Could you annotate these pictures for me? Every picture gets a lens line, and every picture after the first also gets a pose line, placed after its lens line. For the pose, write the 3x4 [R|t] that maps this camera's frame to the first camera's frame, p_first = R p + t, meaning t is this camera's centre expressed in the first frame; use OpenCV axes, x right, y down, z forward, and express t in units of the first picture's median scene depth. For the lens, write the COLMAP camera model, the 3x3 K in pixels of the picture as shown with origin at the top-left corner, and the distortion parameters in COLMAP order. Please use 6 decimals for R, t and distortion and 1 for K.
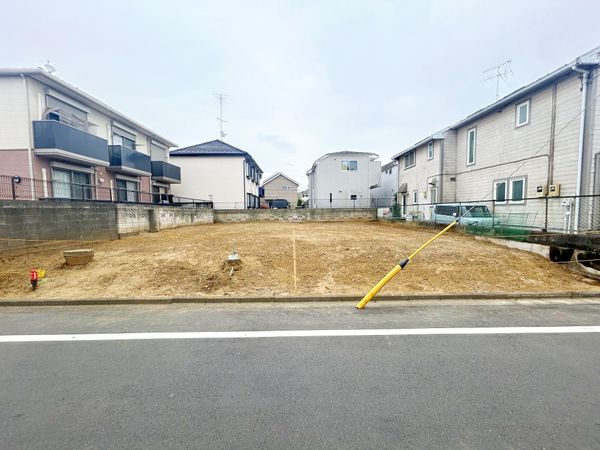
lens RADIAL K [[243.1, 0, 299.4], [0, 243.1, 224.8], [0, 0, 1]] dist [0.001027, 0.000354]
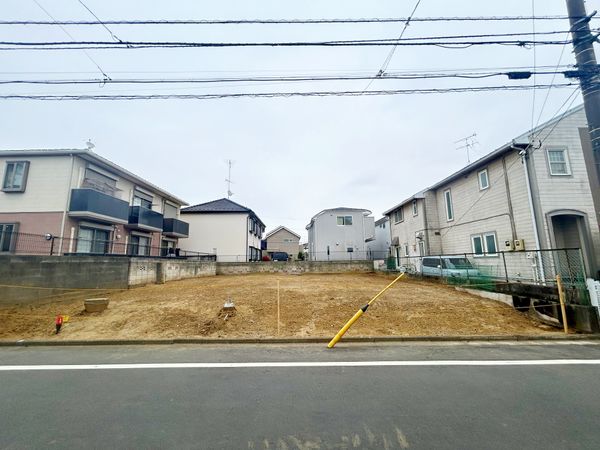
lens RADIAL K [[243.1, 0, 299.4], [0, 243.1, 225.1], [0, 0, 1]] dist [0.001027, 0.000354]
pose [[0.999841, -0.005538, -0.016938, 0.058872], [0.001865, 0.977787, -0.209595, 0.003659], [0.017722, 0.209530, 0.977642, -0.140032]]
